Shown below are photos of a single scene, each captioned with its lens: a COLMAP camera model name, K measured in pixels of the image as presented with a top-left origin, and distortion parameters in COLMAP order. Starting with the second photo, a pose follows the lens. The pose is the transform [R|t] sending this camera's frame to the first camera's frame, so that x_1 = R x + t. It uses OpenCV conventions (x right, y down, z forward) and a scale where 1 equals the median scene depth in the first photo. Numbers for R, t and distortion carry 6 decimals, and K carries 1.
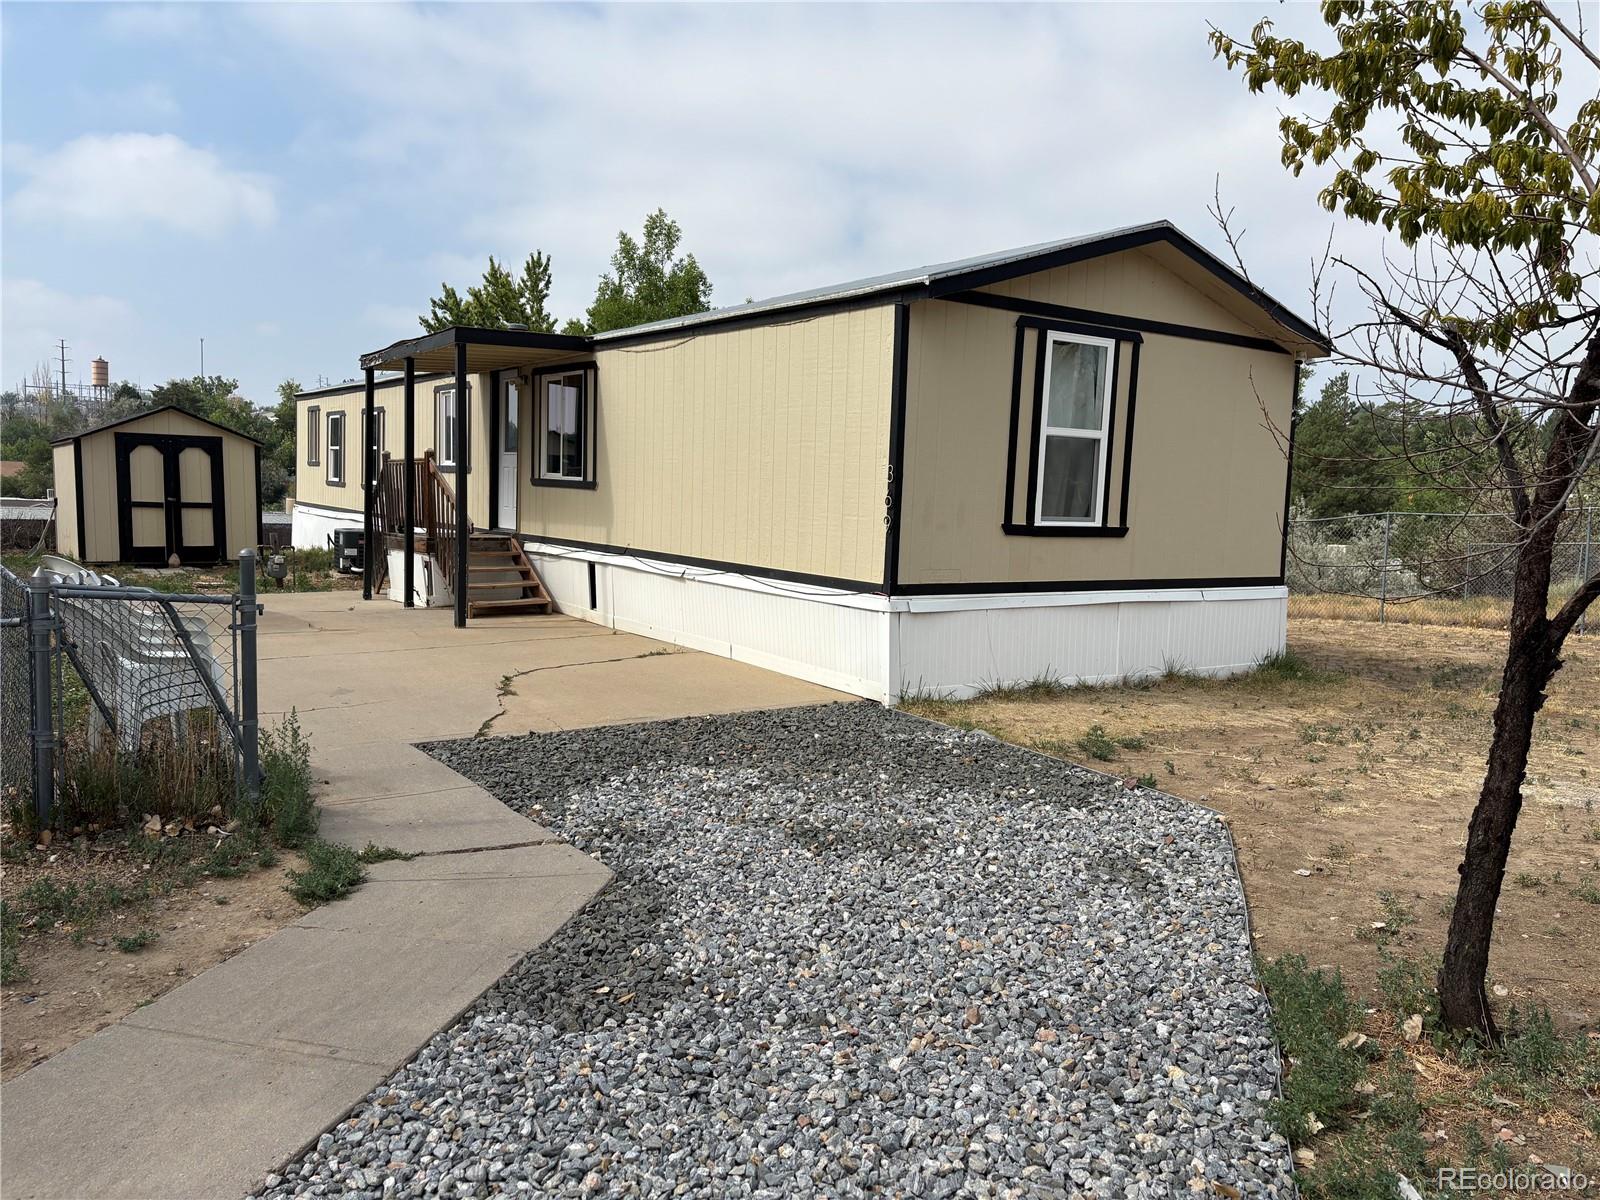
lens RADIAL K [[1200.7, 0, 805.4], [0, 1200.7, 623.5], [0, 0, 1]] dist [0.050618, -0.060366]
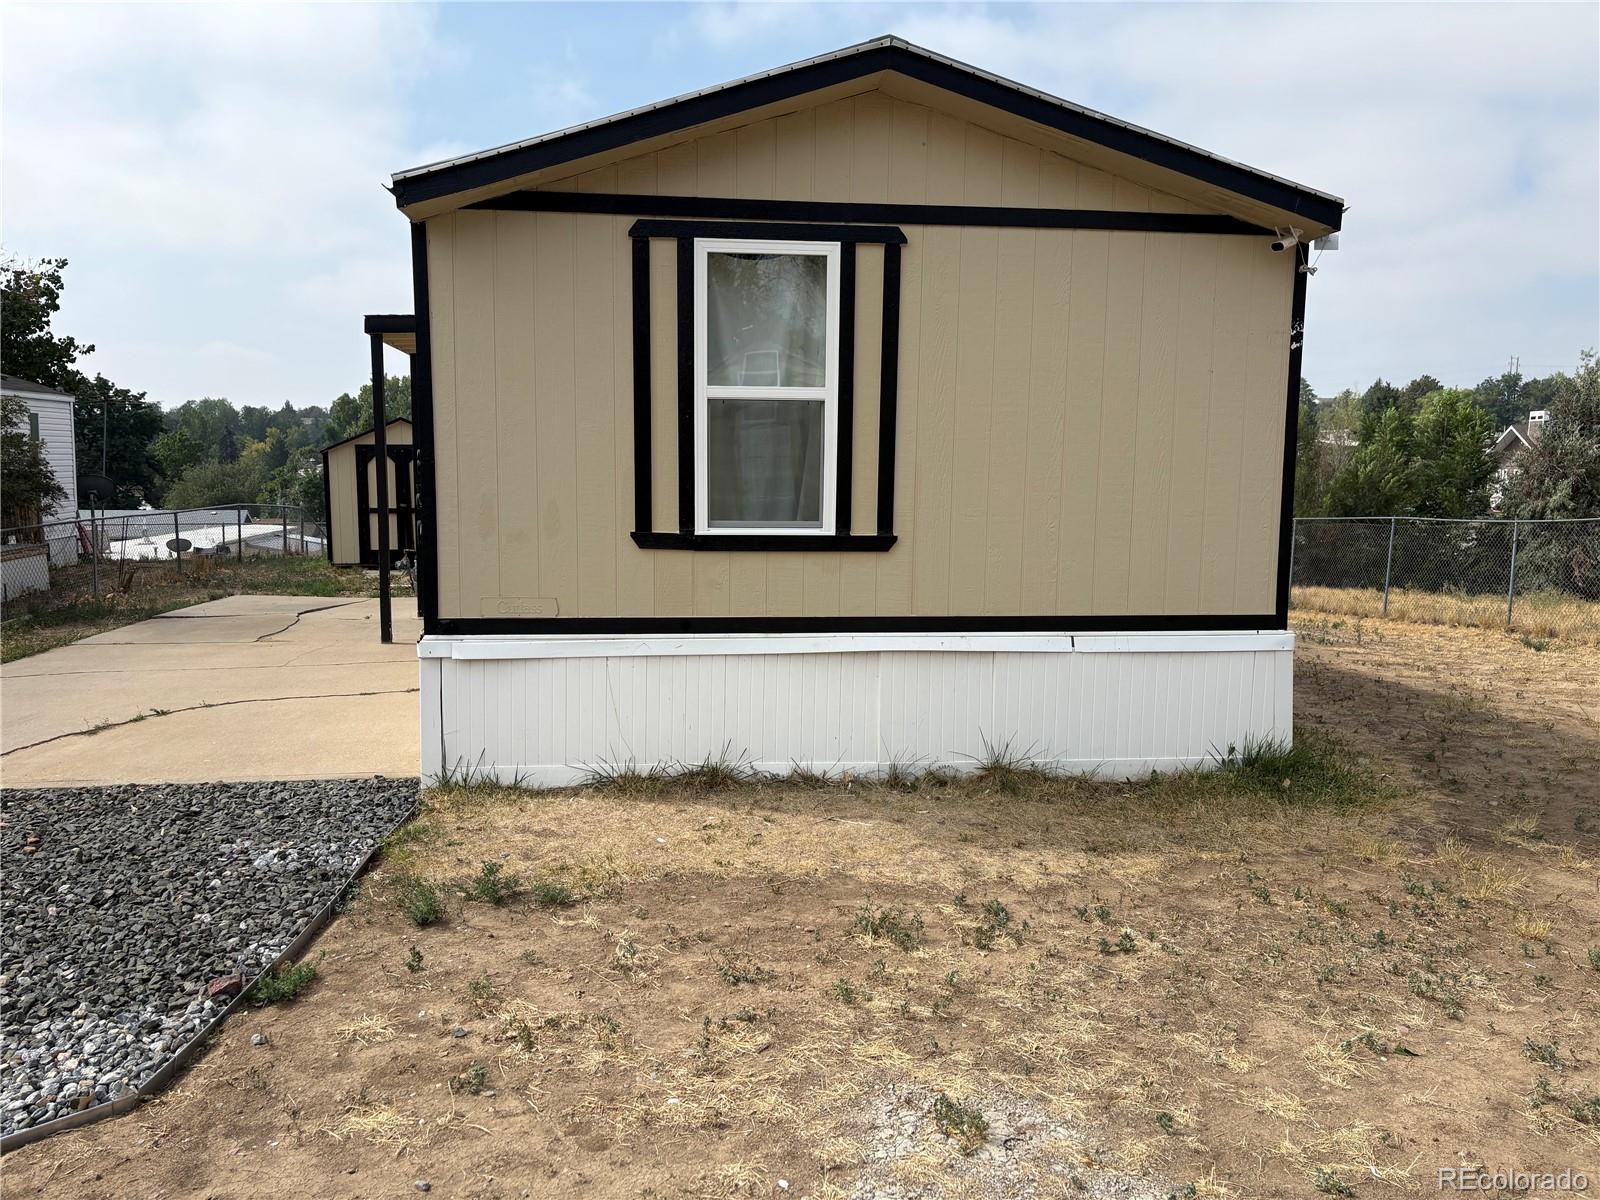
lens RADIAL K [[1190.5, 0, 798.9], [0, 1190.5, 640.8], [0, 0, 1]] dist [0.063096, -0.091717]
pose [[0.882675, 0.039112, -0.468354, 0.553971], [-0.030435, 0.999196, 0.026083, -0.040903], [0.468998, -0.008768, 0.883156, 0.435620]]
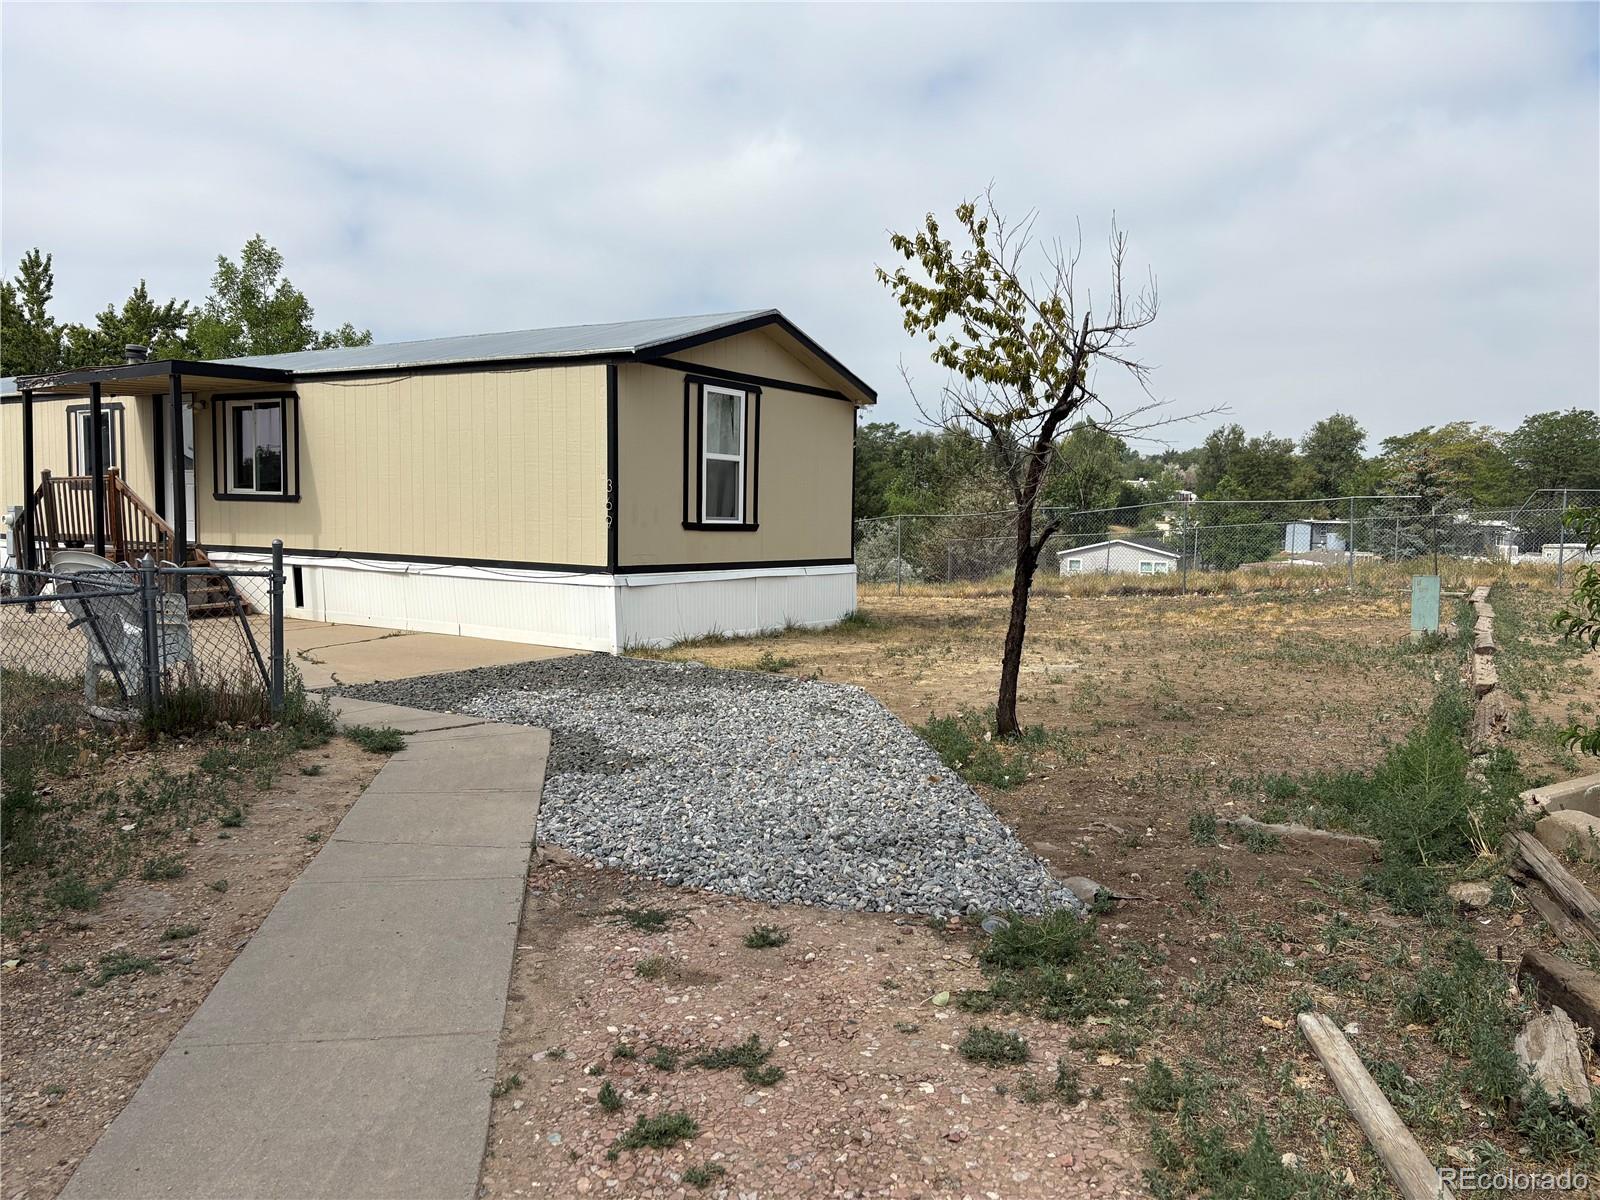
lens RADIAL K [[1190.5, 0, 798.9], [0, 1190.5, 640.8], [0, 0, 1]] dist [0.063096, -0.091717]
pose [[0.925931, -0.056696, 0.373413, -0.230356], [0.055409, 0.998363, 0.014189, 0.042075], [-0.373606, 0.007552, 0.927557, -0.329479]]
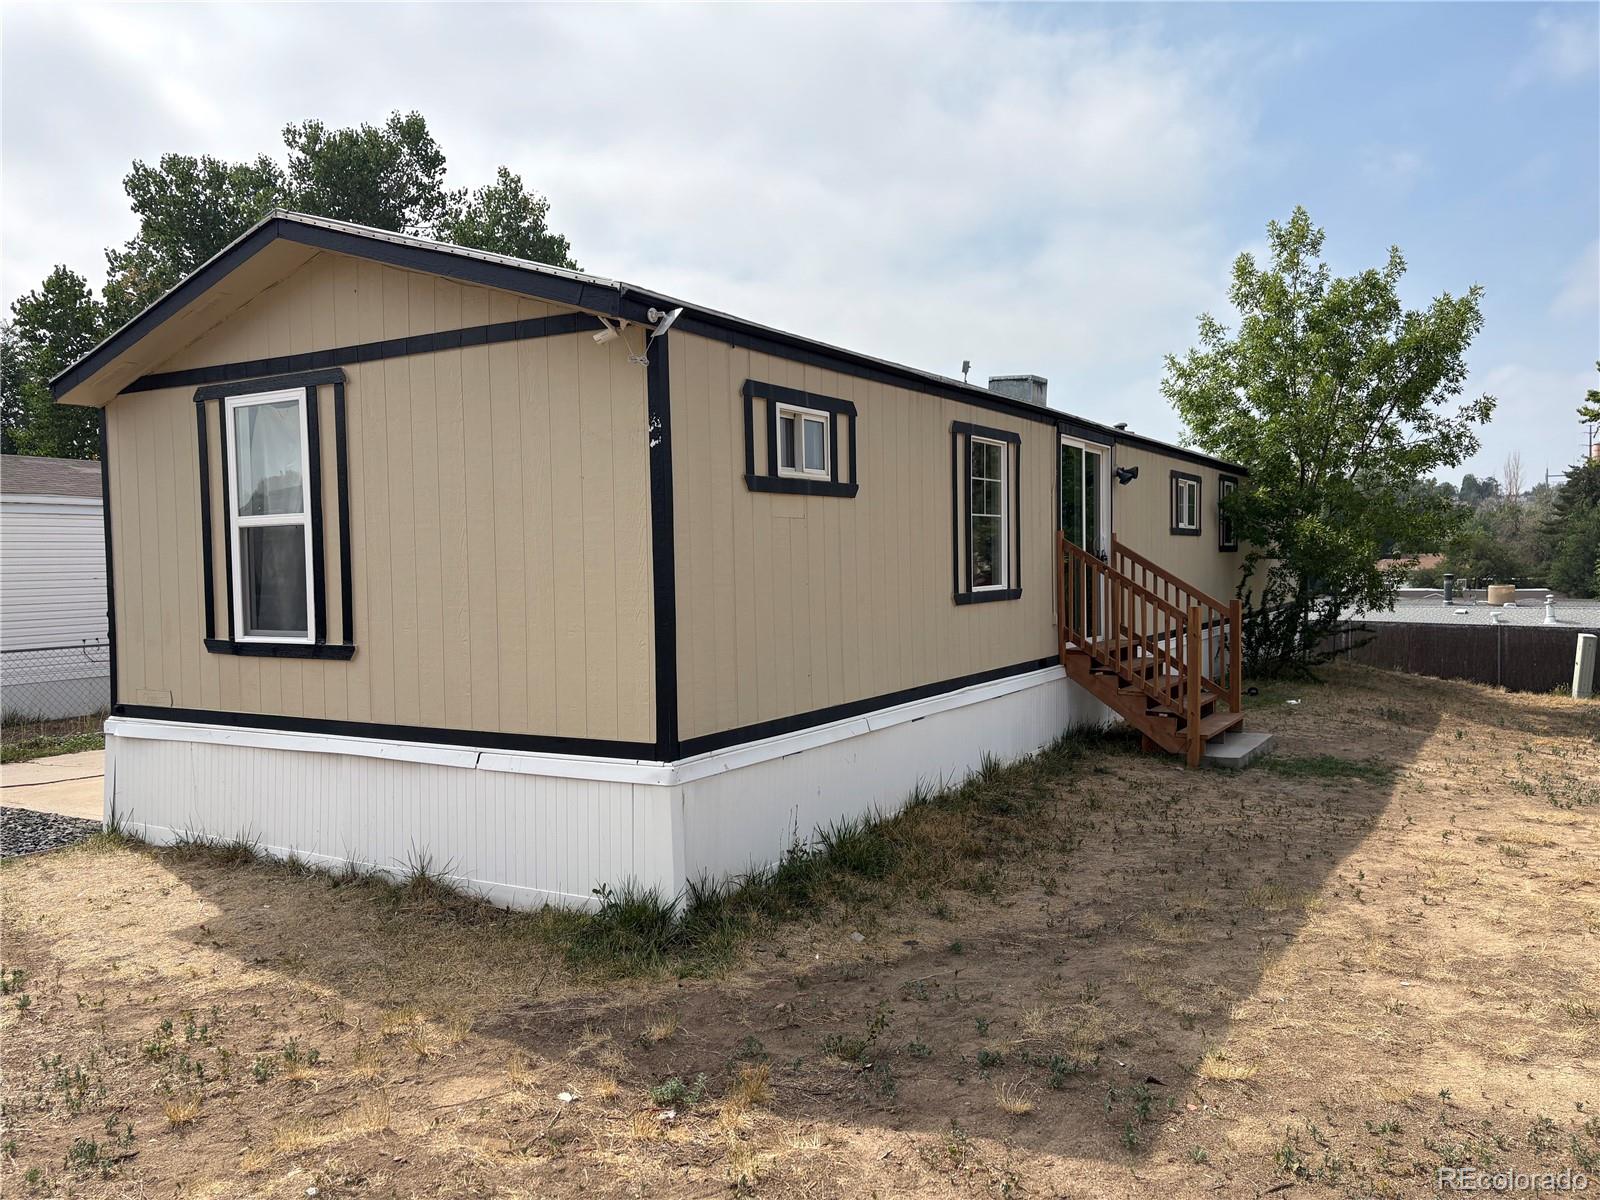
lens RADIAL K [[1200.7, 0, 805.4], [0, 1200.7, 623.5], [0, 0, 1]] dist [0.050618, -0.060366]
pose [[0.431640, 0.003604, -0.902039, 1.062816], [-0.069364, 0.997164, -0.029208, -0.095589], [0.899375, 0.075177, 0.430665, 0.987923]]
